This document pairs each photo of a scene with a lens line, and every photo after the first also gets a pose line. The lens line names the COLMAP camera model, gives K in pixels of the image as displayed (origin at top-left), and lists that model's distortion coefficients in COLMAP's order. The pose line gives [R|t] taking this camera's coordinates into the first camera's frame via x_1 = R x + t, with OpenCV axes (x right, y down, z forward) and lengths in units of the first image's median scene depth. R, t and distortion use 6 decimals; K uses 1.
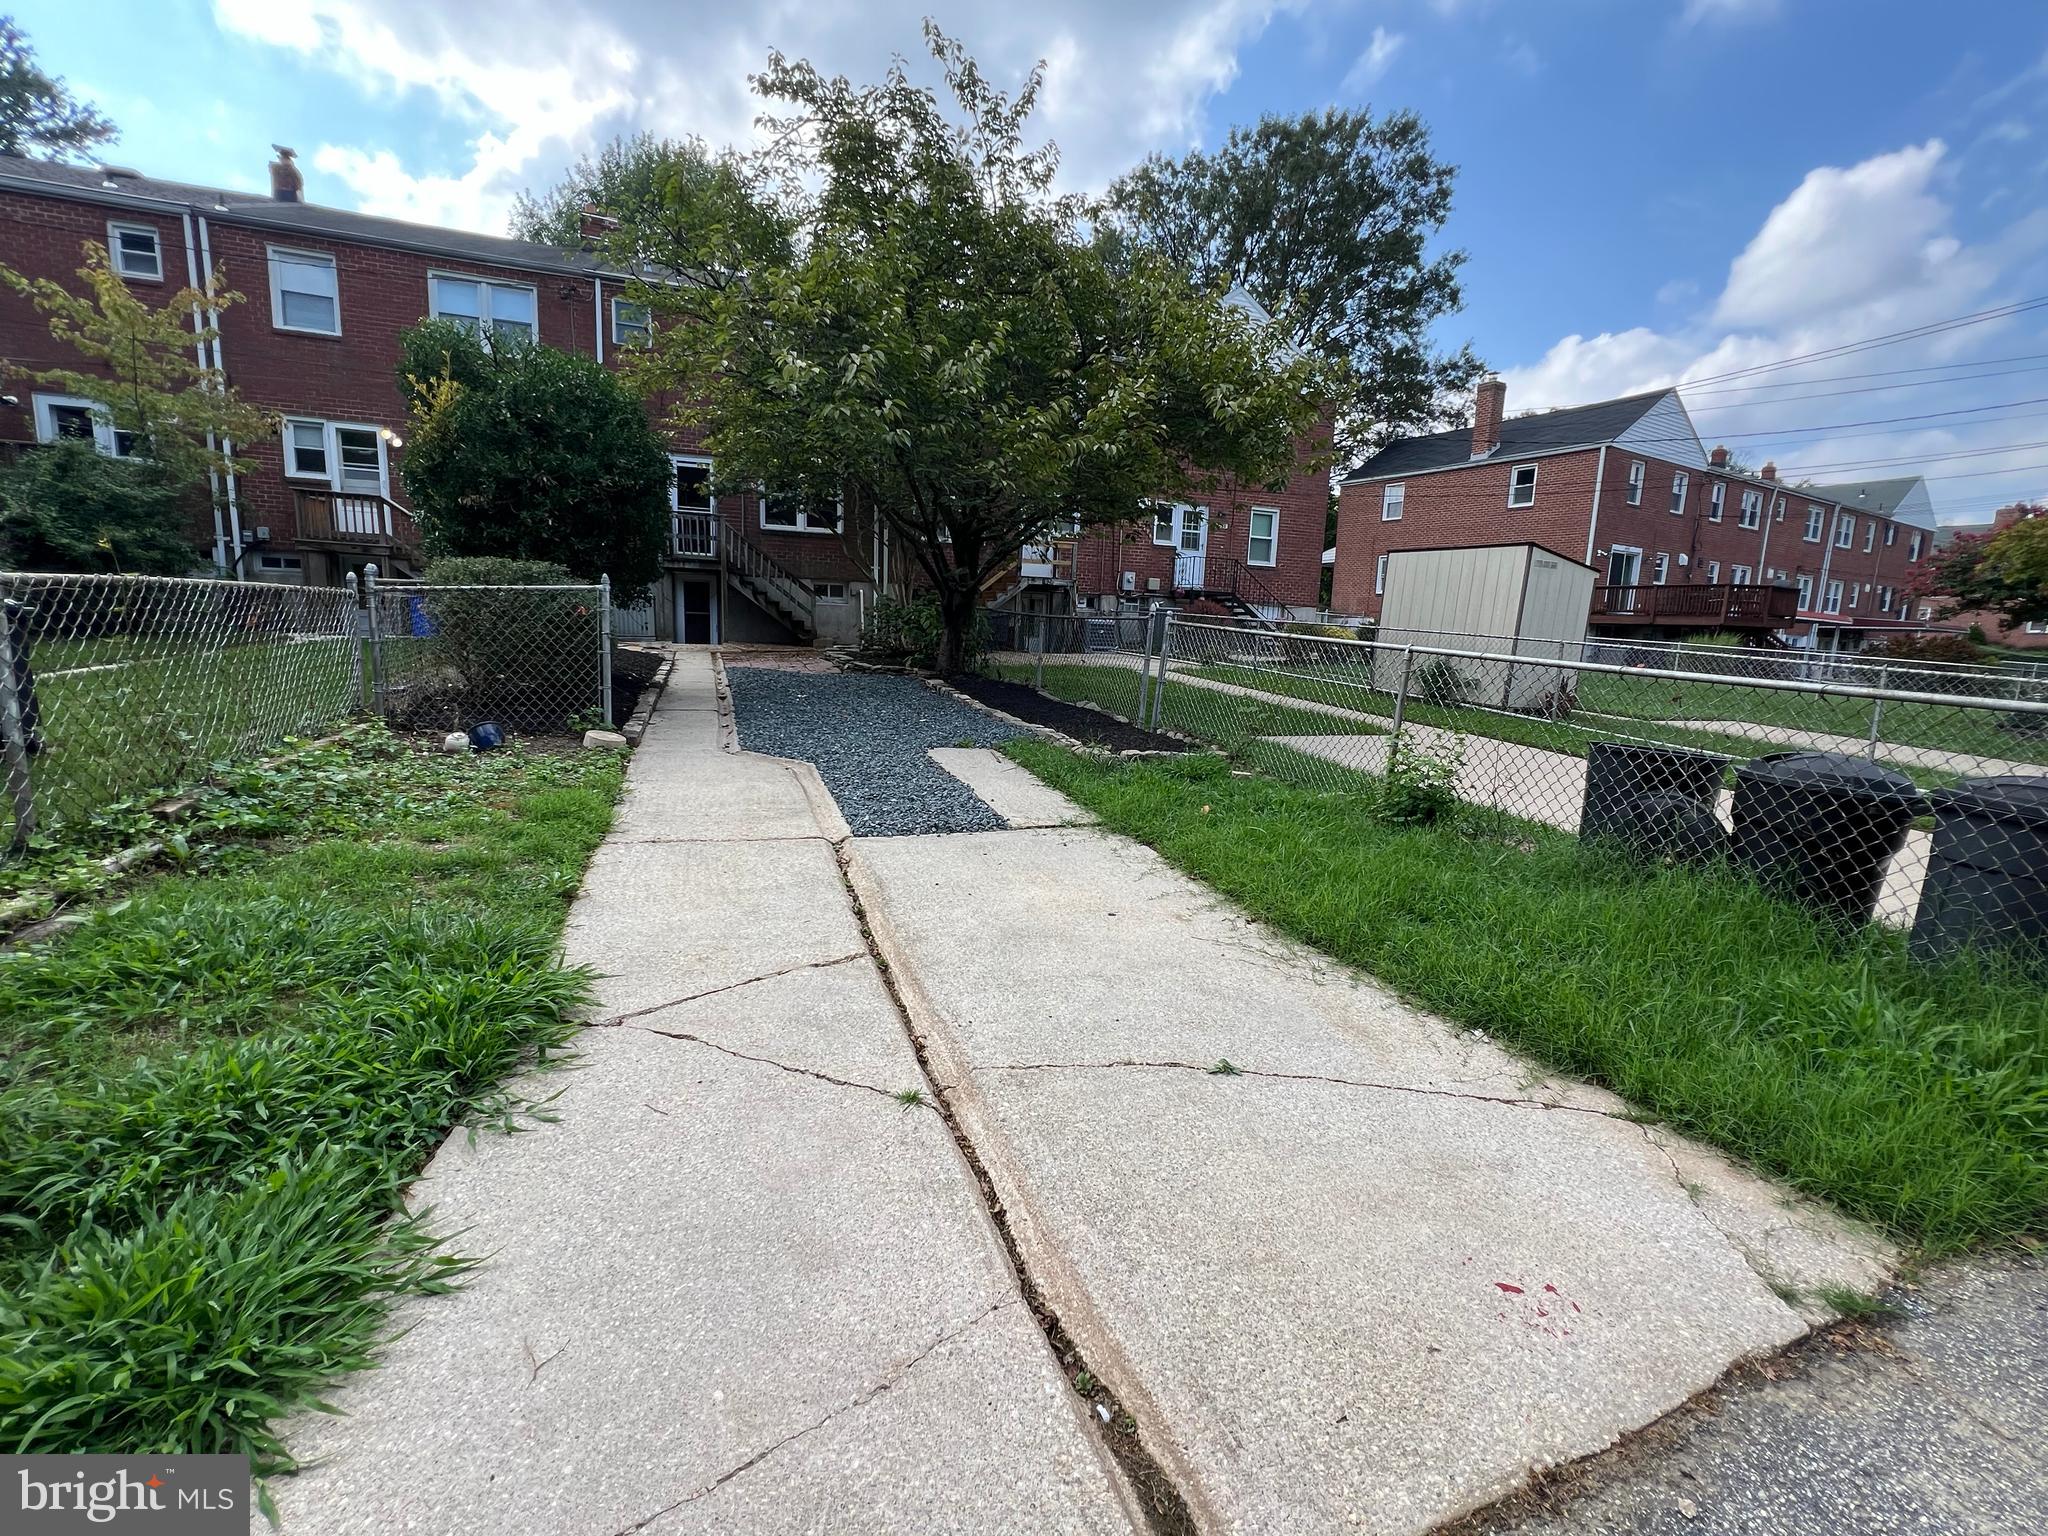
lens RADIAL K [[823.3, 0, 1024.0], [0, 823.3, 768.0], [0, 0, 1]] dist [-0.003083, 0.000545]
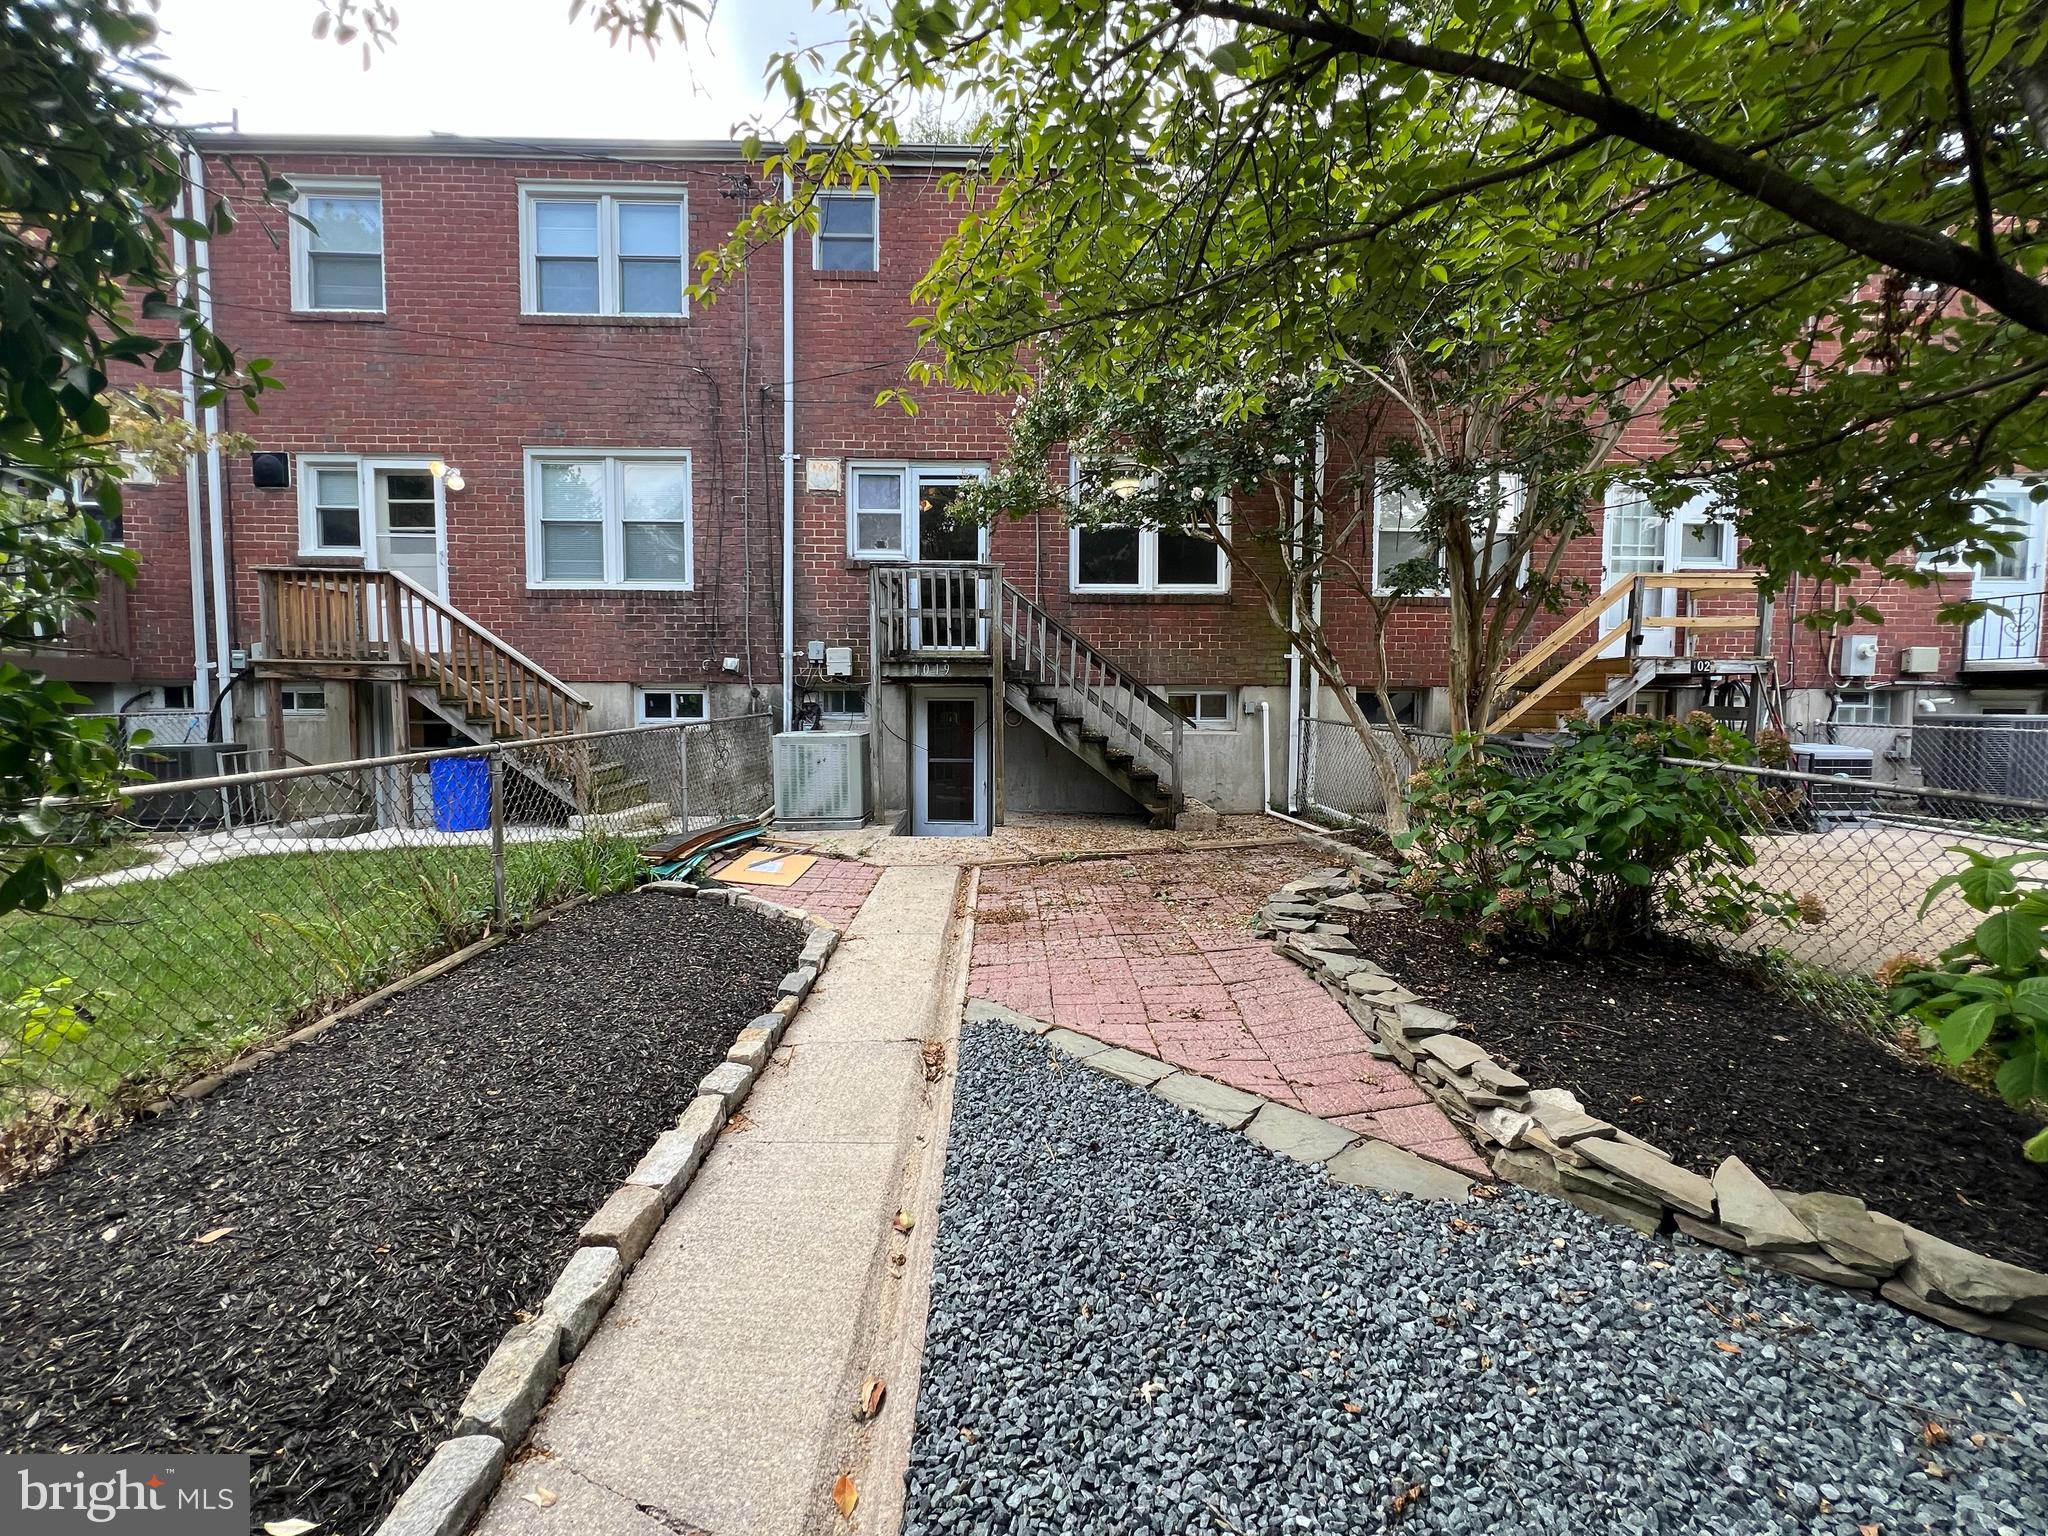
lens RADIAL K [[823.3, 0, 1024.0], [0, 823.3, 768.0], [0, 0, 1]] dist [-0.003083, 0.000545]
pose [[0.942437, -0.012868, -0.334137, -0.186696], [-0.026270, 0.993321, -0.112351, -0.131108], [0.333351, 0.114662, 0.935804, 0.550263]]
